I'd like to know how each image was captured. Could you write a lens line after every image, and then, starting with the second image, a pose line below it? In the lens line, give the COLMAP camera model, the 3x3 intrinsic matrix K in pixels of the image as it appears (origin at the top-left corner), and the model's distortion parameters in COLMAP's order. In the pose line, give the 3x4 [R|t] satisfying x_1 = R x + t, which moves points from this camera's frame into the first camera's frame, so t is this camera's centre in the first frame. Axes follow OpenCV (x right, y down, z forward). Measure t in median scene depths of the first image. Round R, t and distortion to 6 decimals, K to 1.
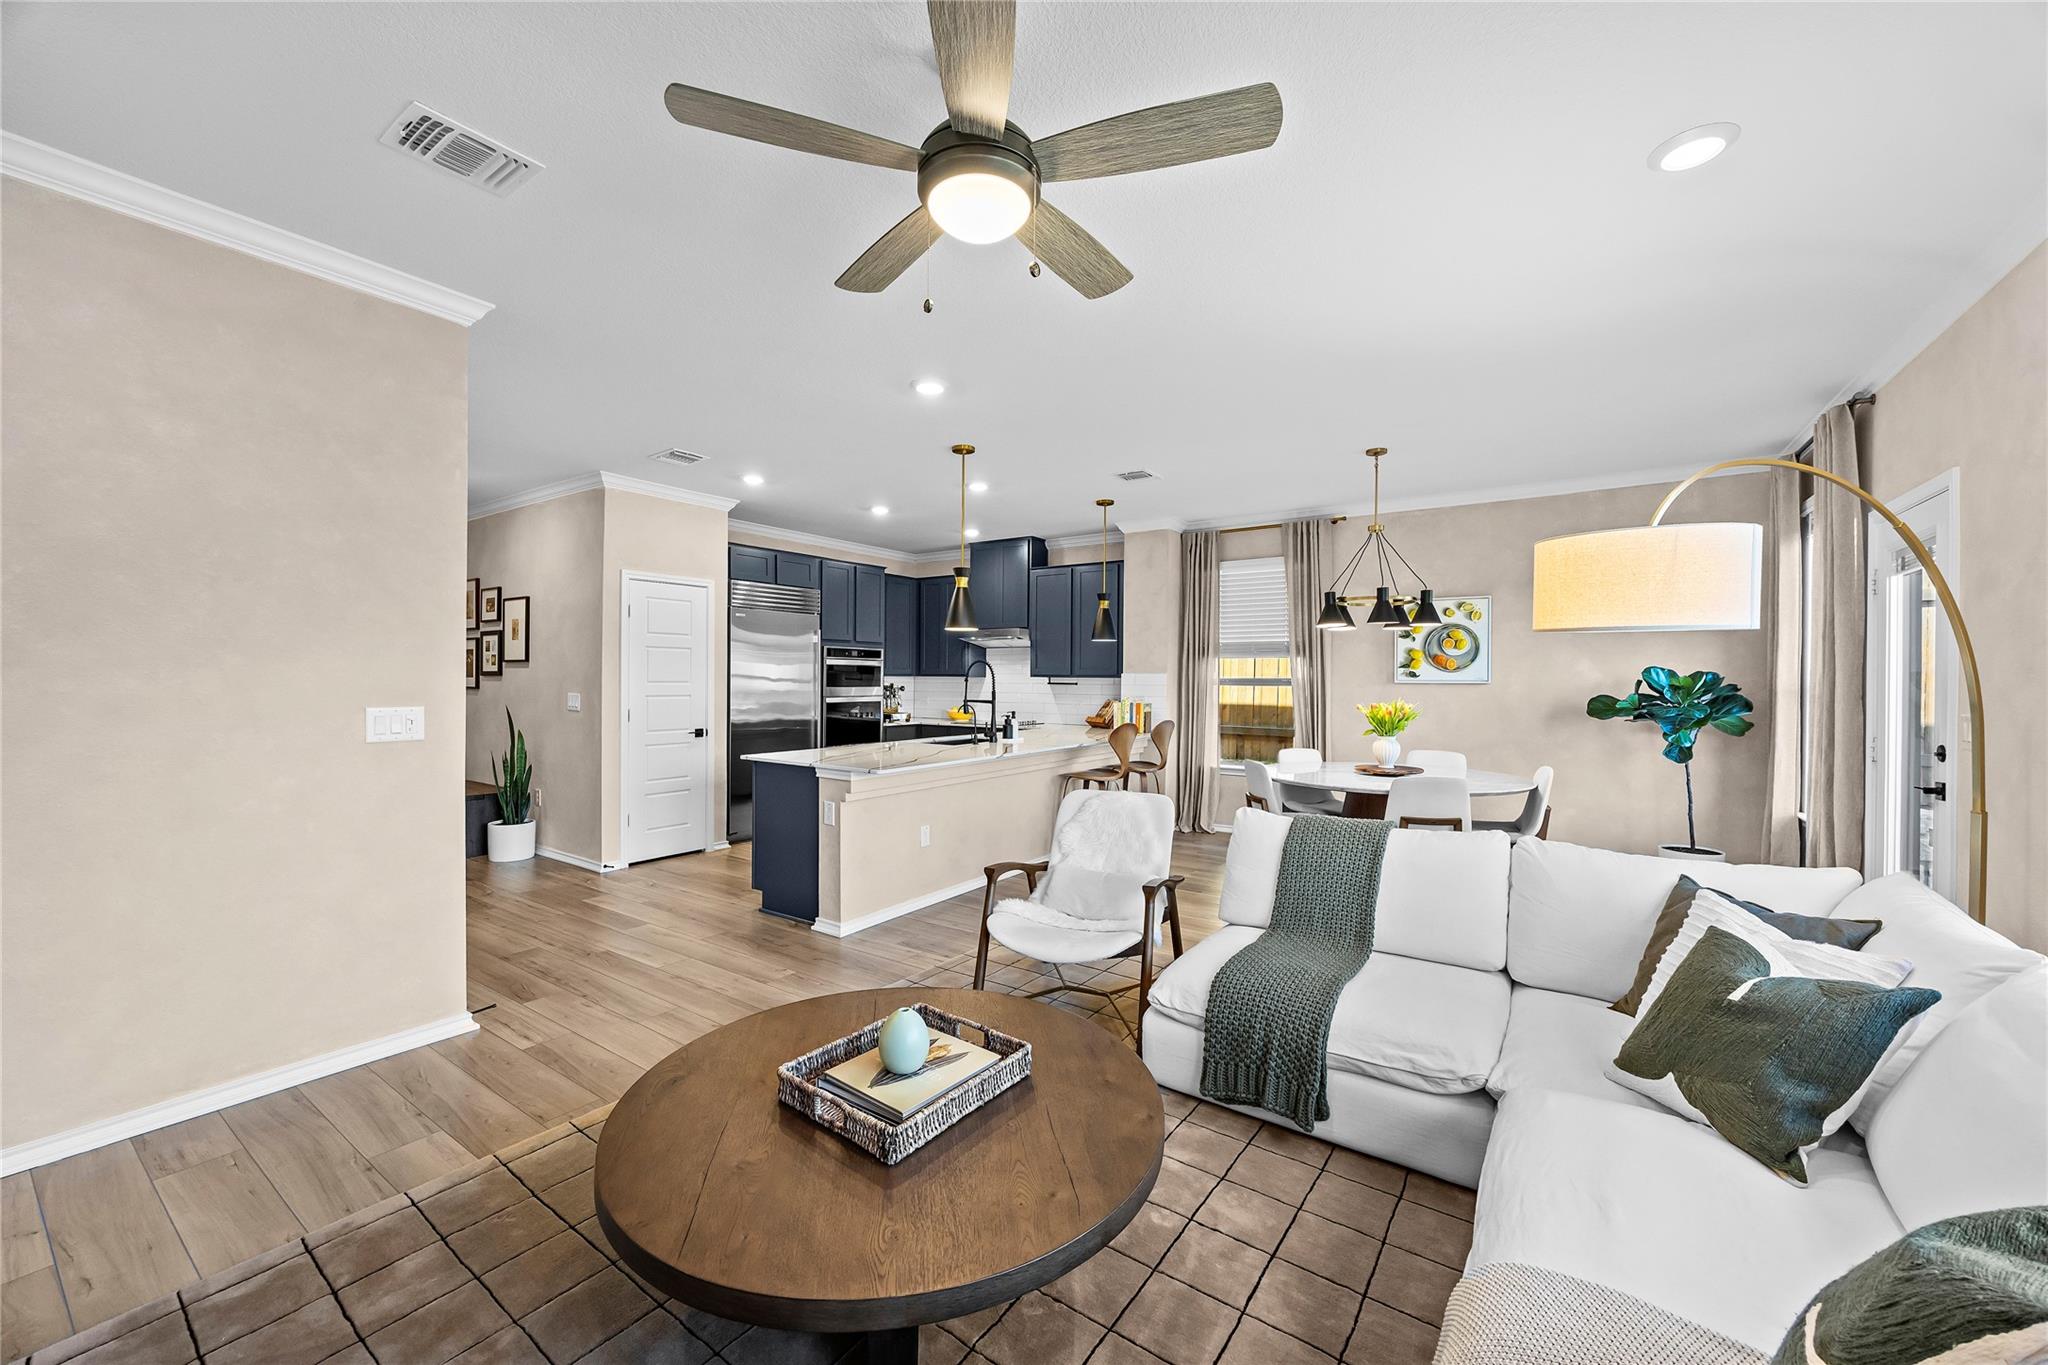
lens RADIAL K [[785.2, 0, 1013.4], [0, 785.2, 684.4], [0, 0, 1]] dist [-0.002603, -0.000173]
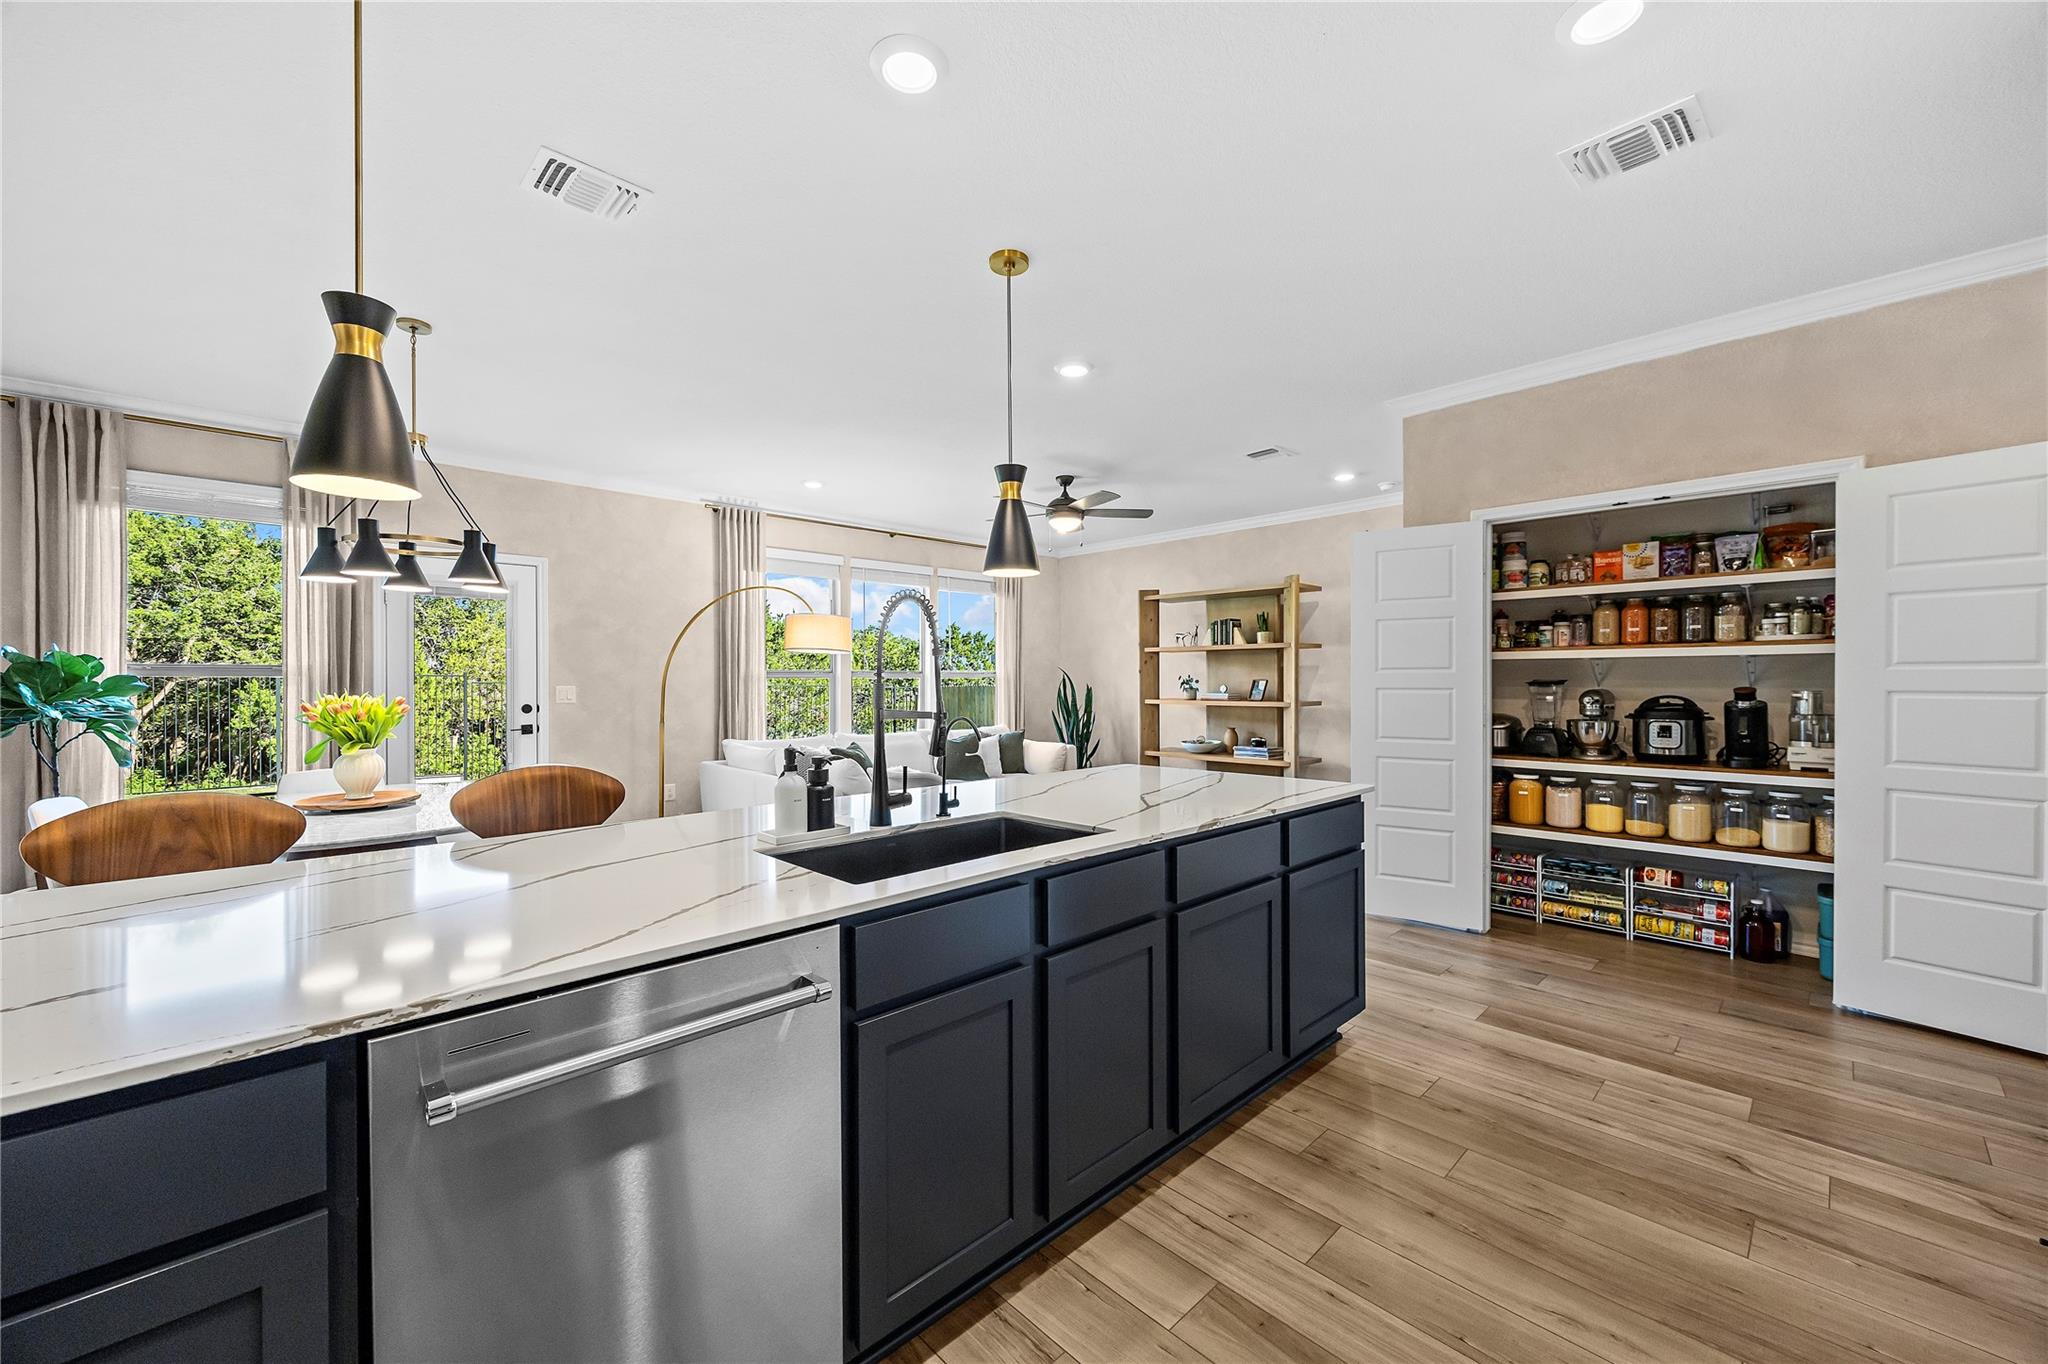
lens RADIAL K [[785.2, 0, 1019.4], [0, 785.2, 683.2], [0, 0, 1]] dist [-0.002603, -0.000173]
pose [[-0.979927, -0.003660, 0.199324, -0.156794], [-0.000878, 0.999901, 0.014044, 0.002323], [-0.199356, 0.013587, -0.979833, 1.296152]]
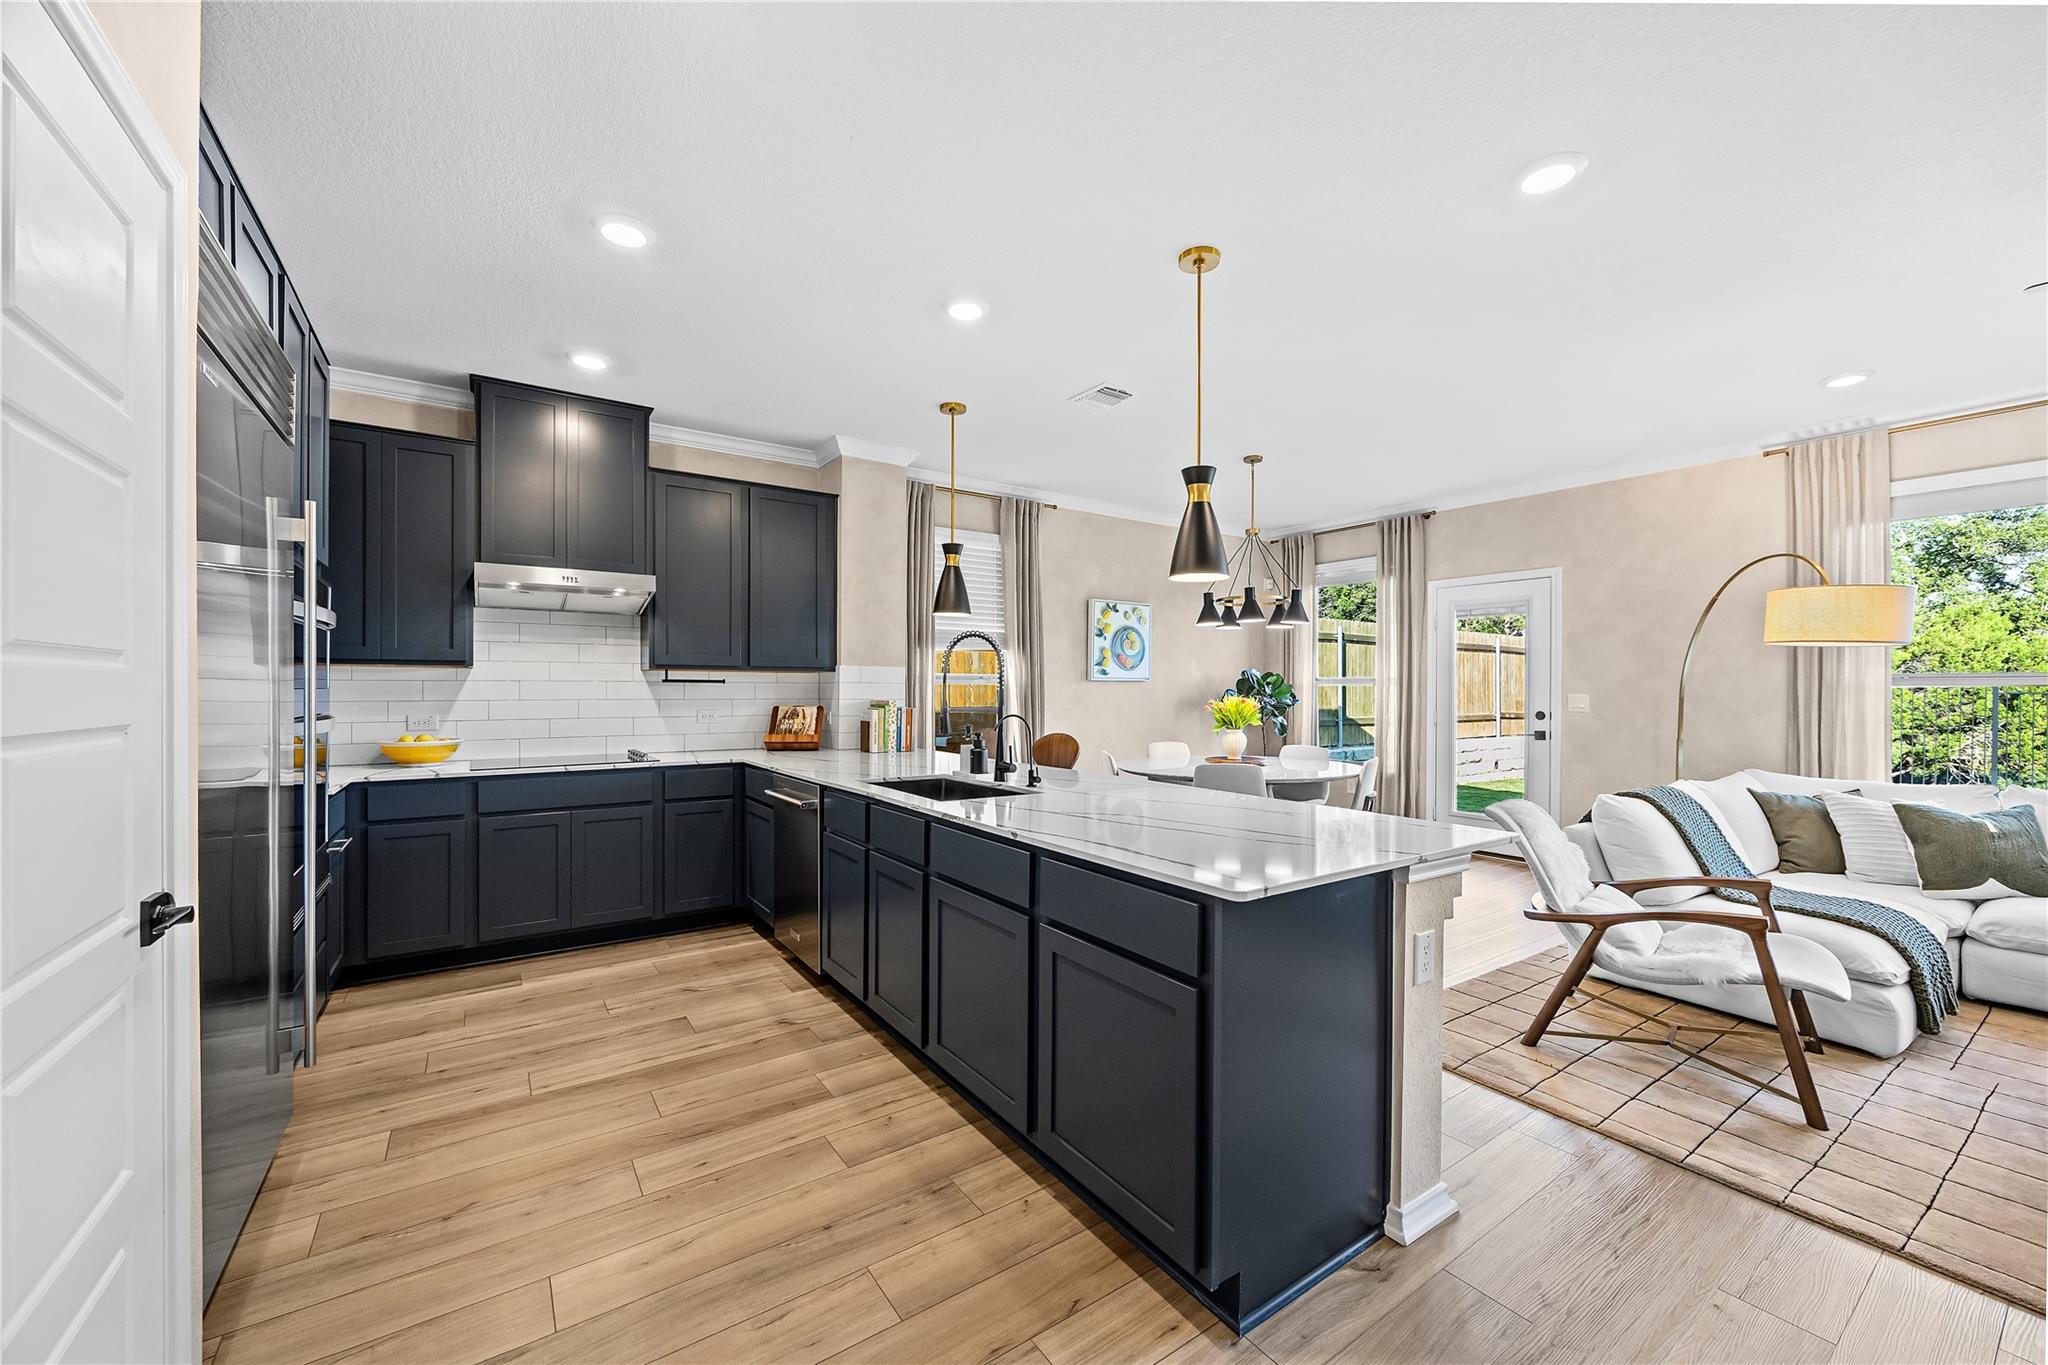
lens RADIAL K [[785.2, 0, 1025.7], [0, 785.2, 689.5], [0, 0, 1]] dist [-0.002603, -0.000173]
pose [[0.347114, -0.006809, 0.937798, -0.526976], [0.007180, 0.999964, 0.004603, 0.005032], [-0.937795, 0.005136, 0.347151, 0.764405]]
